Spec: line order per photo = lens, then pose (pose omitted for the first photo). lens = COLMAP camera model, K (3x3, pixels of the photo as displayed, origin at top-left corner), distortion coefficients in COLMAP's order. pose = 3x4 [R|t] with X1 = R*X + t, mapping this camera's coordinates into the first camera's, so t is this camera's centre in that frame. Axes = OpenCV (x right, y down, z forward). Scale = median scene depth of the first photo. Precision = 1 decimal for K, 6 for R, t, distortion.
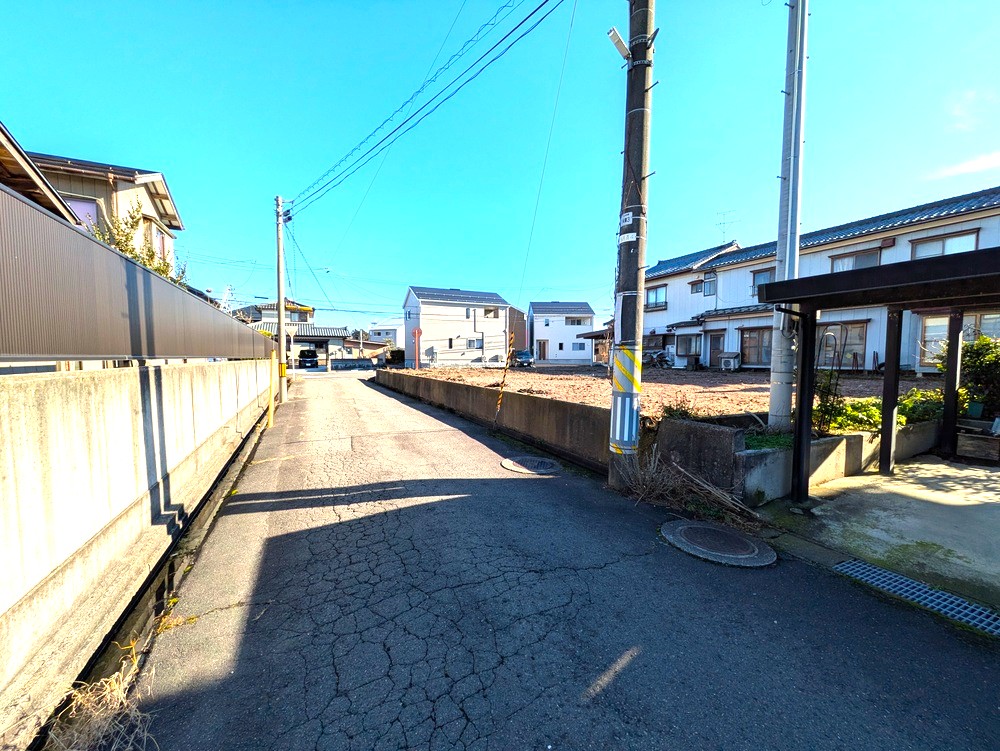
lens RADIAL K [[395.9, 0, 500.6], [0, 395.9, 378.0], [0, 0, 1]] dist [0.003343, -0.001370]
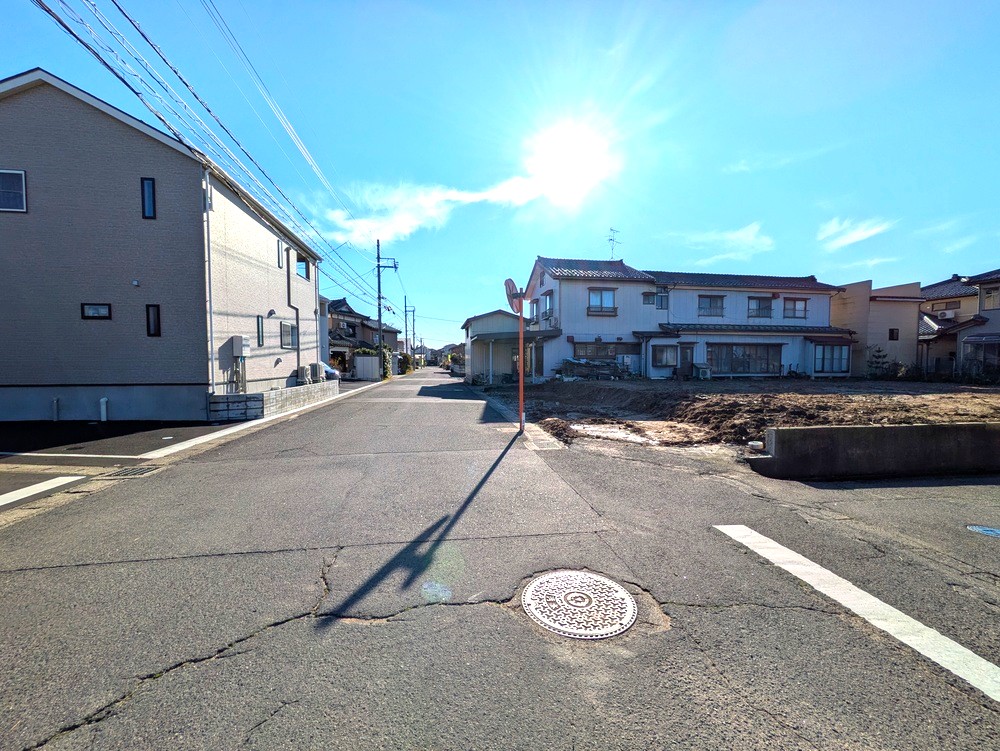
lens RADIAL K [[395.9, 0, 500.7], [0, 395.9, 380.6], [0, 0, 1]] dist [0.003343, -0.001370]
pose [[0.298407, -0.043093, 0.953465, -0.606036], [0.049041, 0.998353, 0.029774, -0.069142], [-0.953178, 0.037874, 0.300029, 1.081124]]
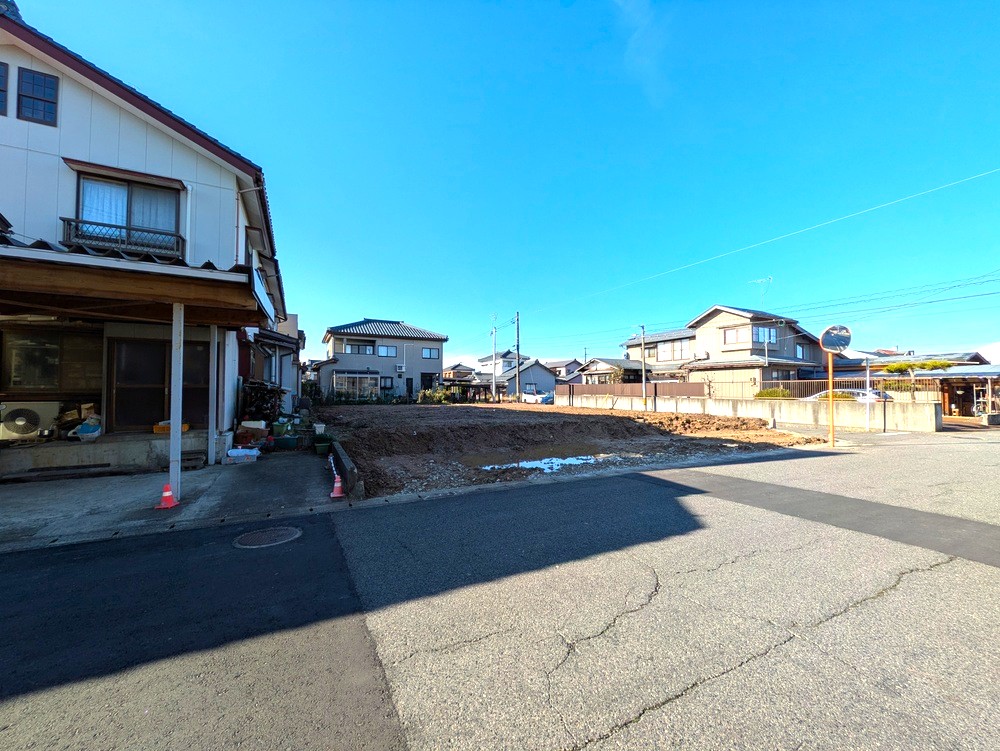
lens RADIAL K [[395.9, 0, 500.2], [0, 395.9, 379.6], [0, 0, 1]] dist [0.003343, -0.001370]
pose [[-0.999973, -0.006293, -0.003839, 0.128536], [-0.006385, 0.999677, 0.024598, -0.099319], [0.003683, 0.024622, -0.999690, 1.624639]]
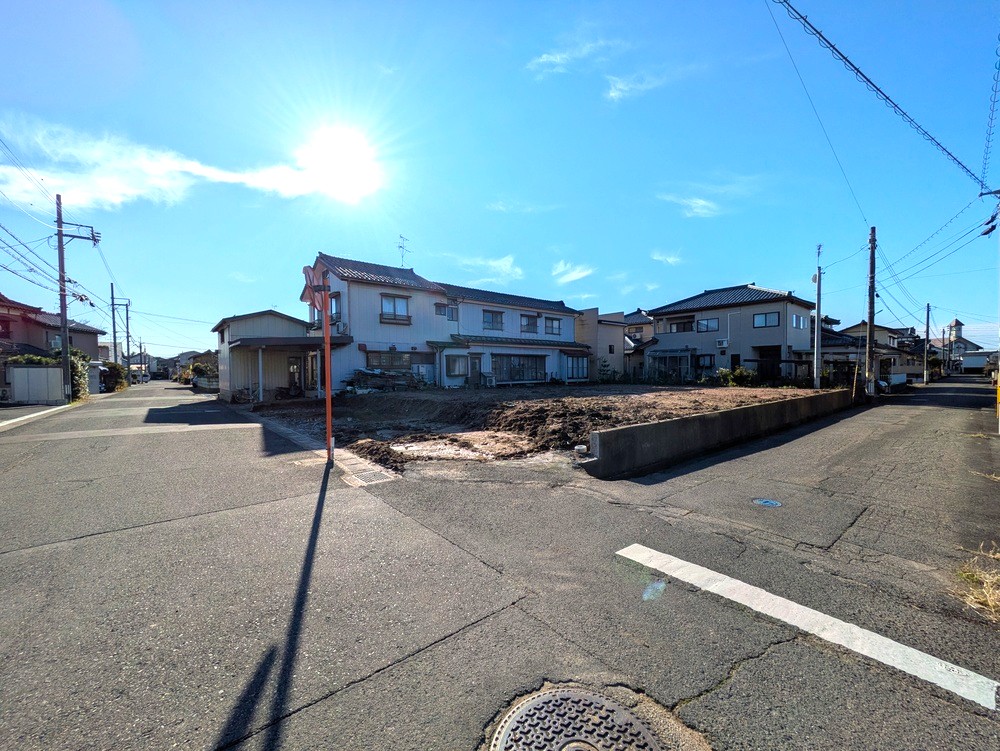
lens RADIAL K [[395.9, 0, 501.5], [0, 395.9, 380.6], [0, 0, 1]] dist [0.003343, -0.001370]
pose [[-0.236560, -0.019487, 0.971421, -0.561844], [0.061066, 0.997524, 0.034881, -0.071388], [-0.969696, 0.067572, -0.234784, 1.117216]]
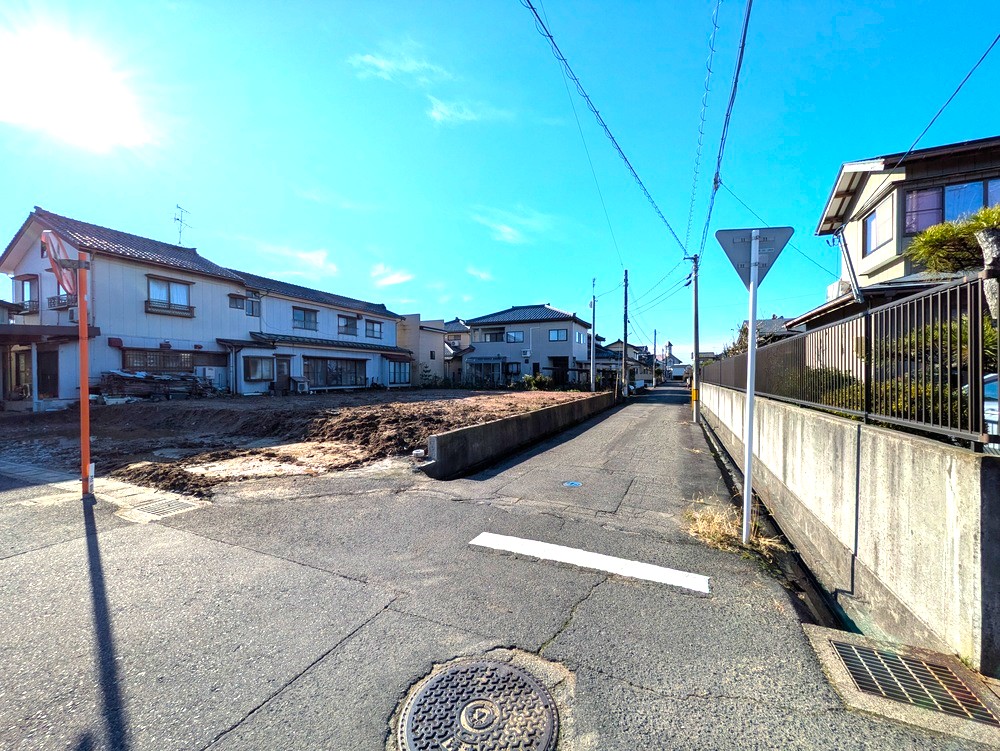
lens RADIAL K [[395.9, 0, 502.1], [0, 395.9, 374.6], [0, 0, 1]] dist [0.003343, -0.001370]
pose [[-0.639218, 0.002021, 0.769023, -0.564591], [0.041149, 0.998654, 0.031579, -0.073724], [-0.767924, 0.051830, -0.638440, 1.134763]]
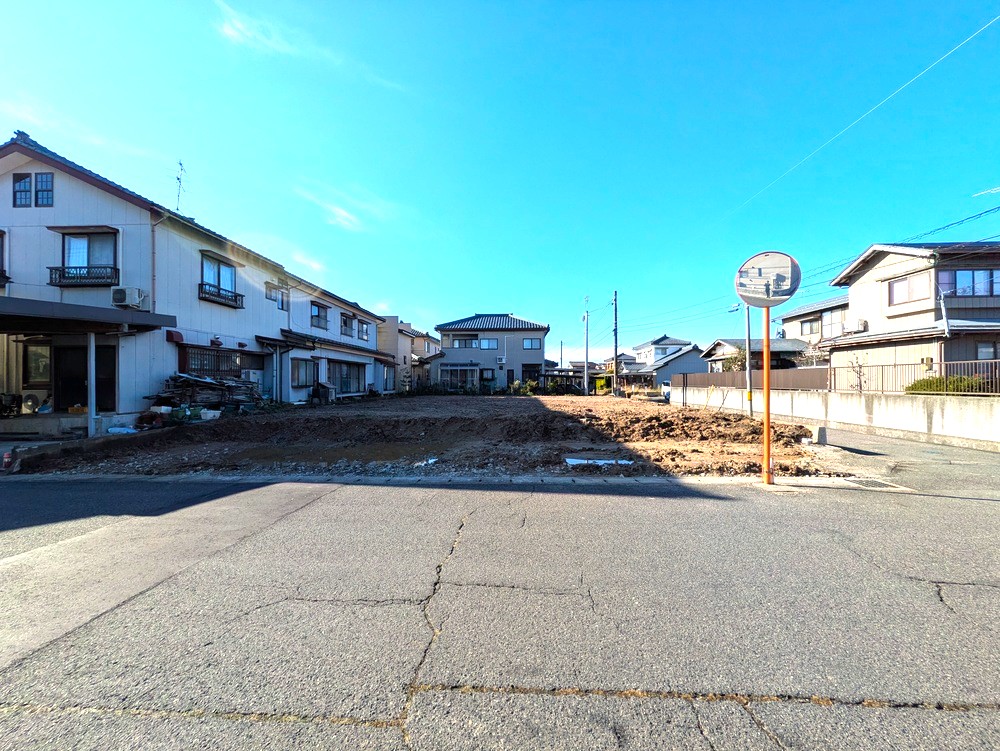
lens RADIAL K [[395.9, 0, 500.1], [0, 395.9, 379.4], [0, 0, 1]] dist [0.003343, -0.001370]
pose [[-0.876827, 0.001342, 0.480804, -0.226048], [0.023989, 0.998873, 0.040960, -0.090923], [-0.480207, 0.047449, -0.875871, 1.464074]]
